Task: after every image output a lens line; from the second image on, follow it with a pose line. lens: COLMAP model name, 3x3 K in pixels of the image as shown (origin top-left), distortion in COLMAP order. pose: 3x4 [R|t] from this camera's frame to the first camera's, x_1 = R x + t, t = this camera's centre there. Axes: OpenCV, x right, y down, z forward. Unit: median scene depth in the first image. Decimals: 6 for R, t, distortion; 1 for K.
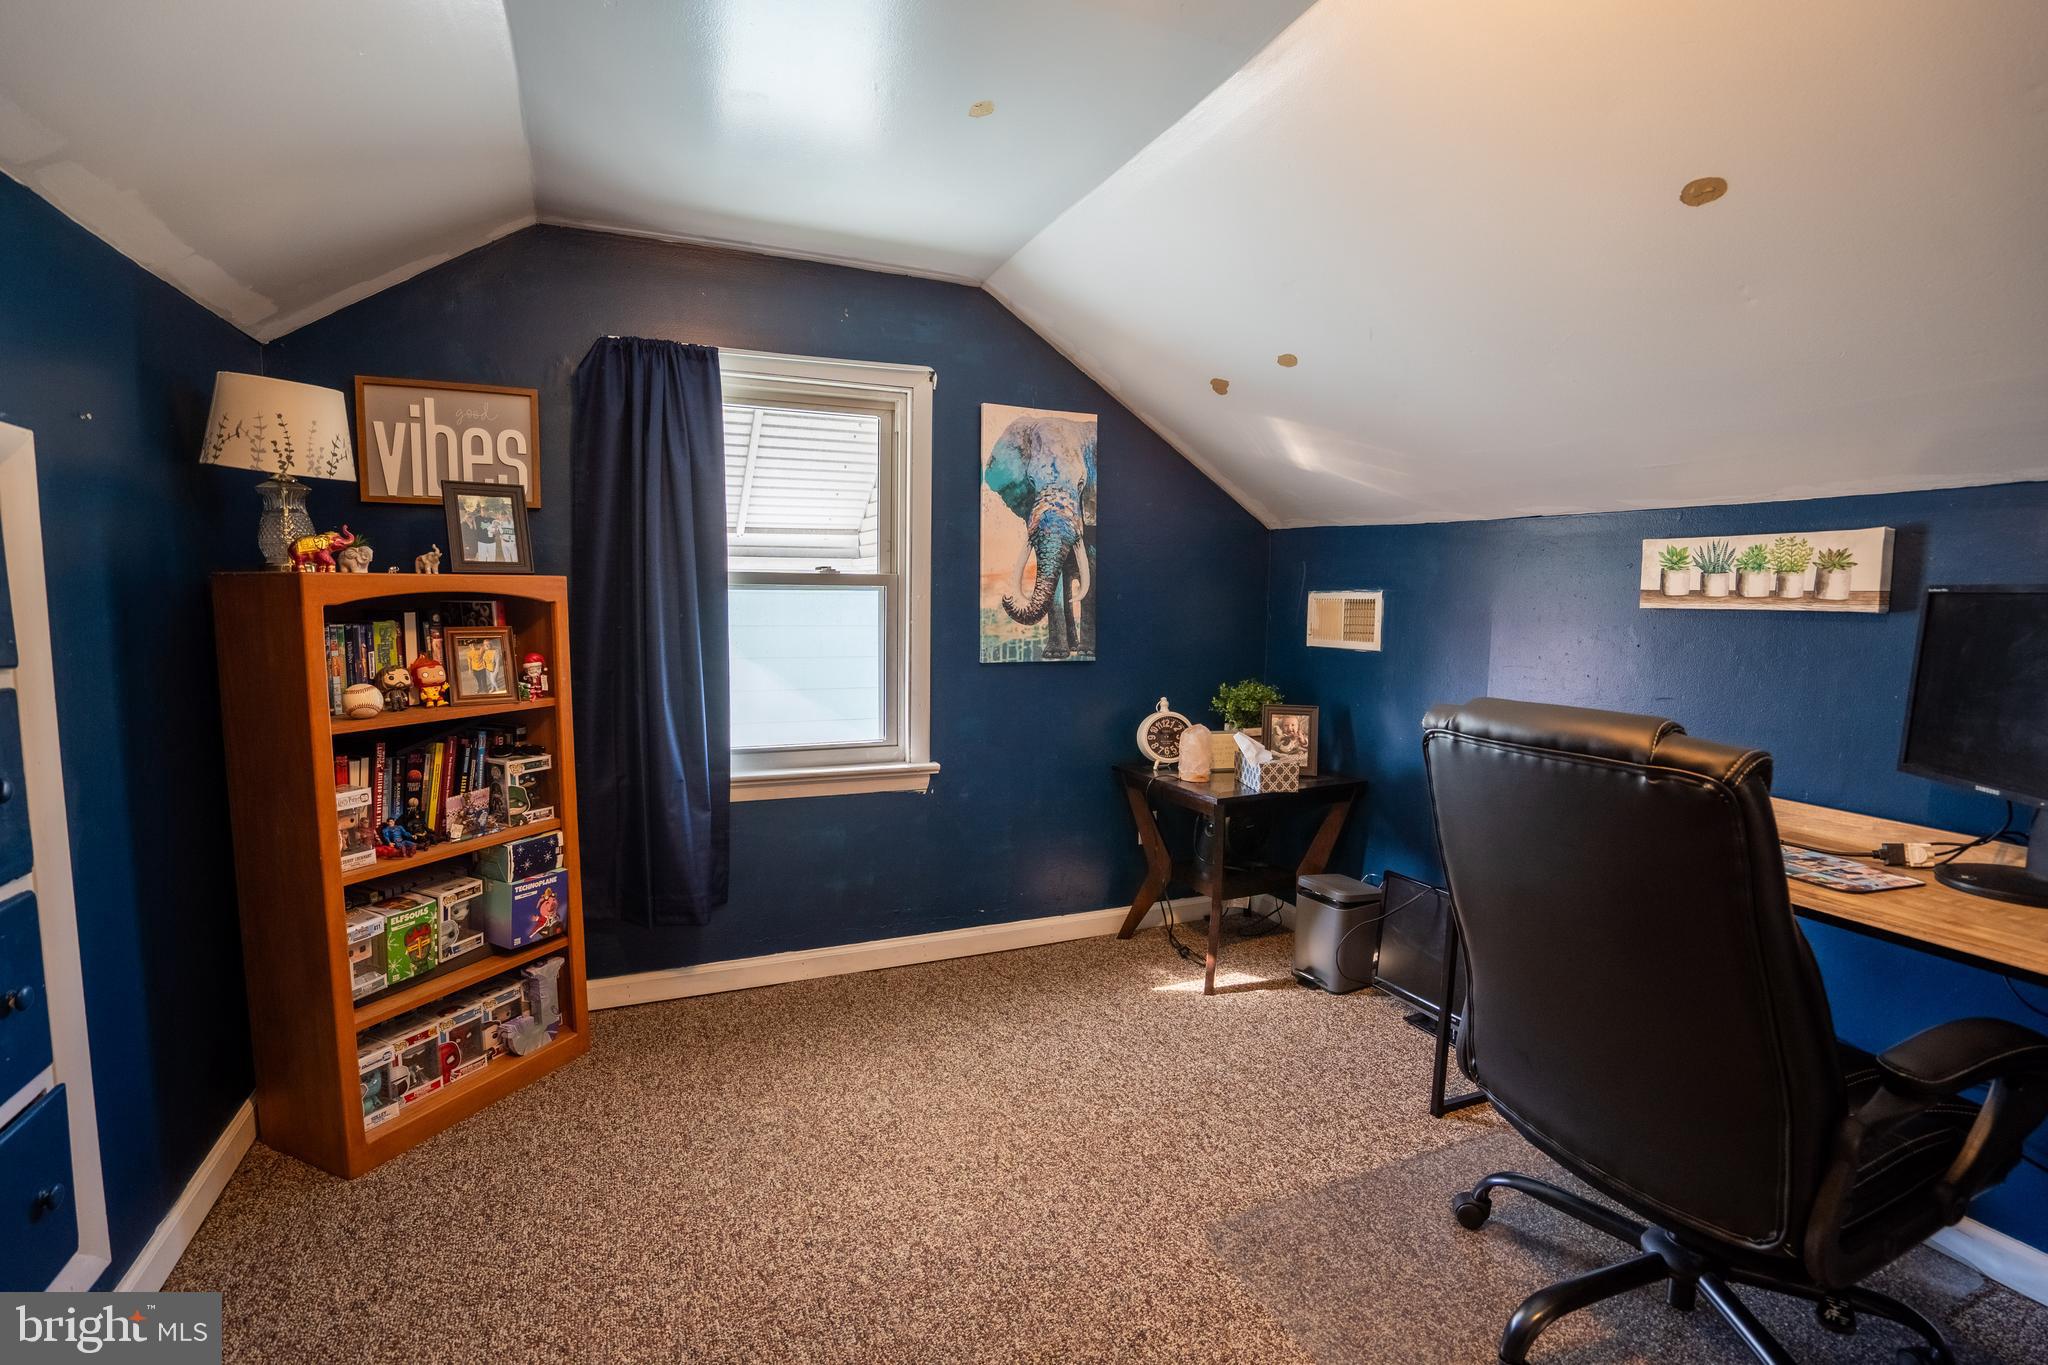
lens RADIAL K [[971.4, 0, 1037.1], [0, 971.4, 686.2], [0, 0, 1]] dist [-0.051634, 0.017216]
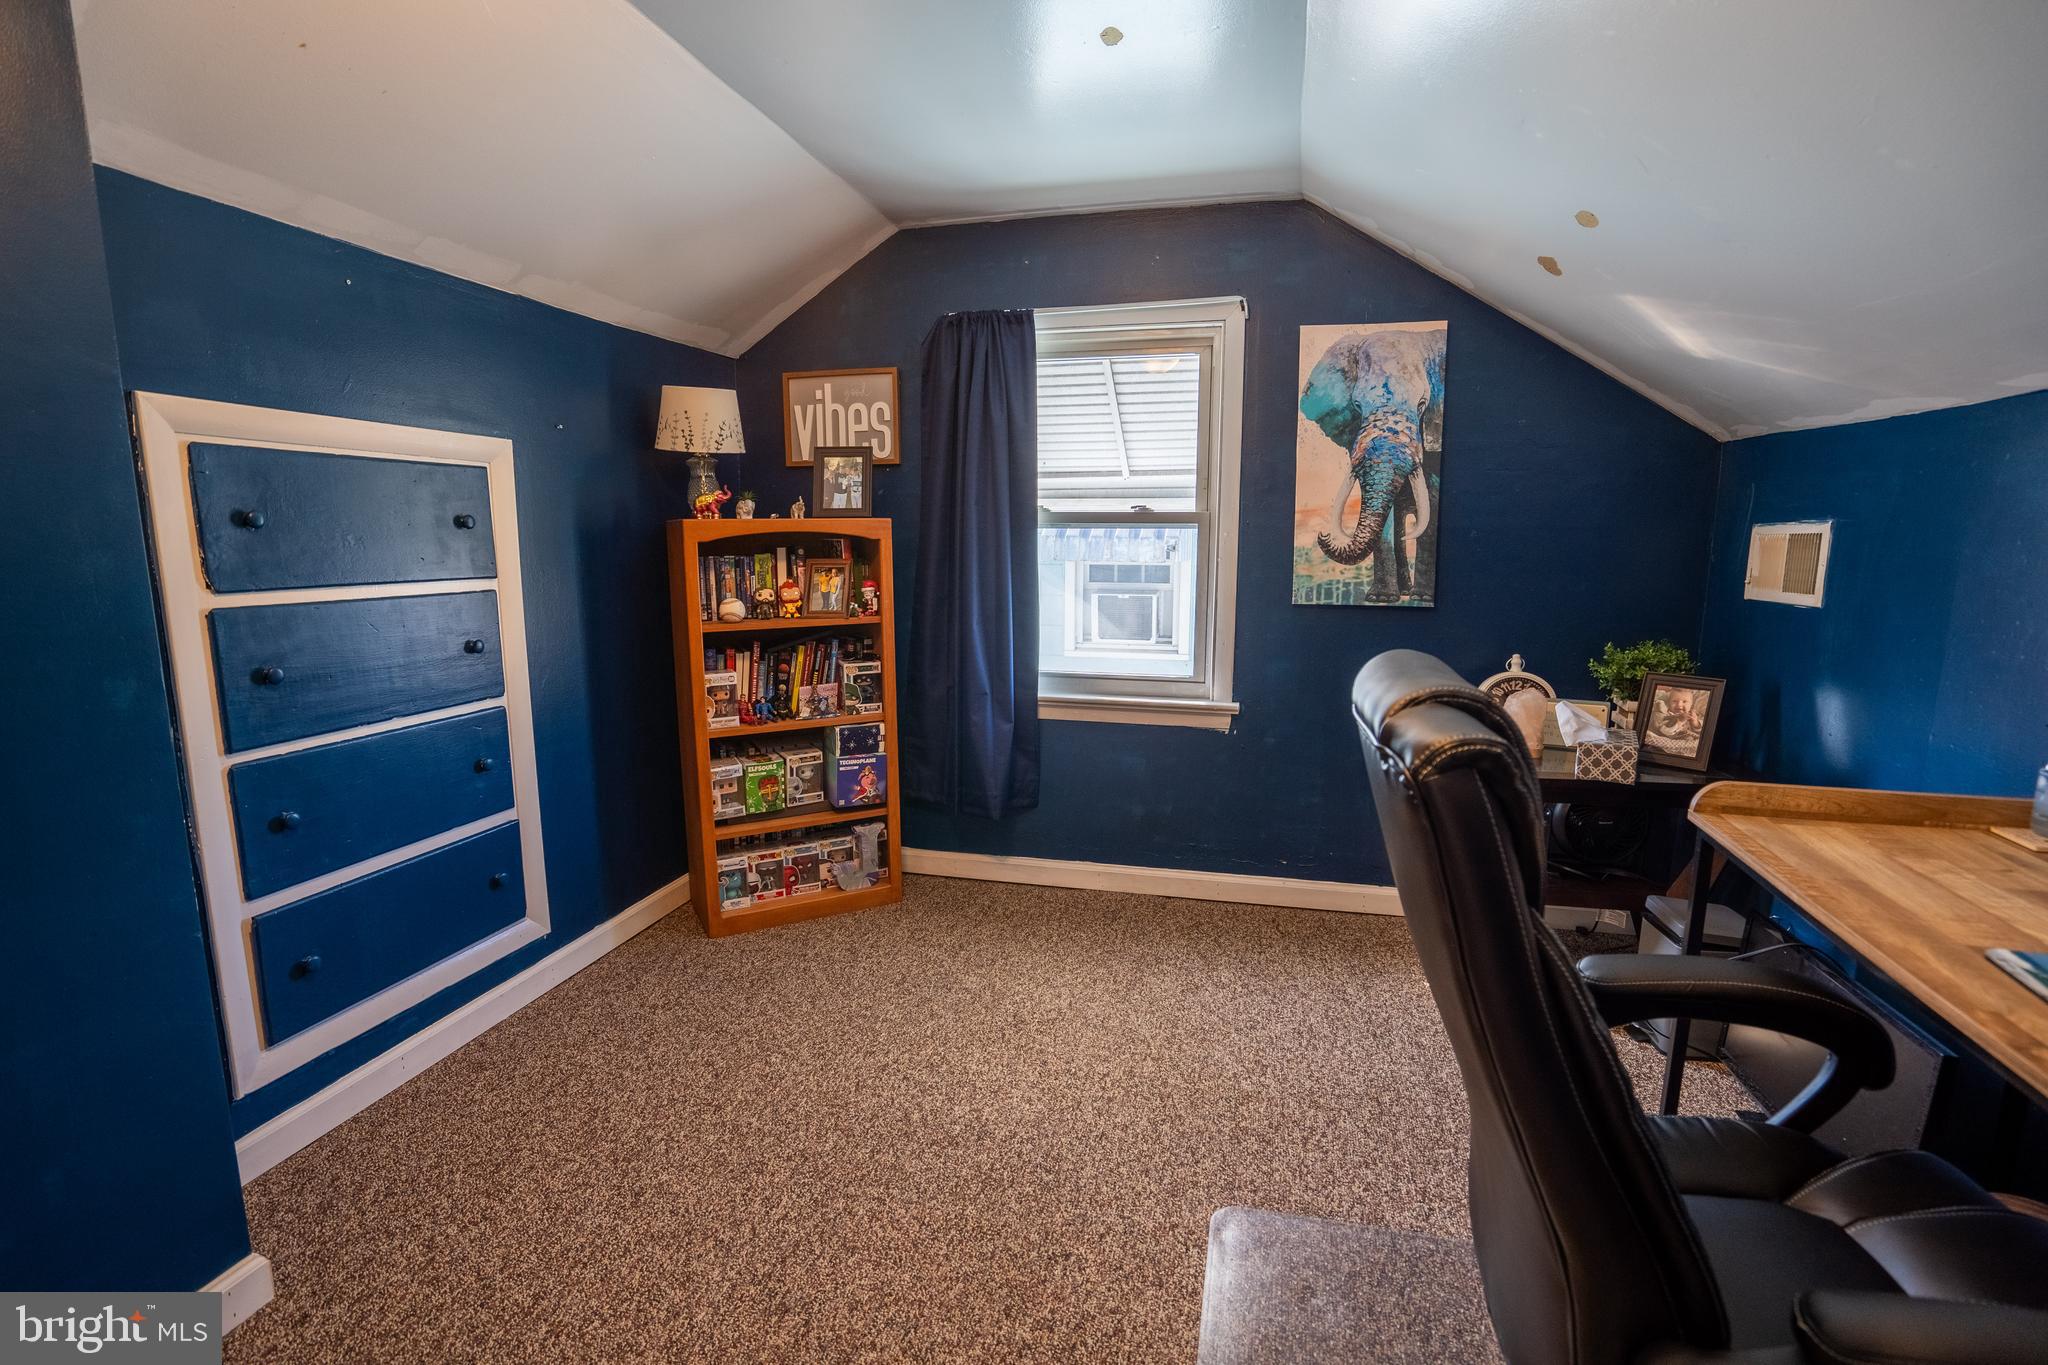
lens RADIAL K [[971.4, 0, 1016.9], [0, 971.4, 687.1], [0, 0, 1]] dist [-0.051634, 0.017216]
pose [[0.776291, 0.087090, -0.624330, 0.379738], [-0.051436, 0.995859, 0.074961, -0.000217], [0.628273, -0.026079, 0.777556, 0.106689]]
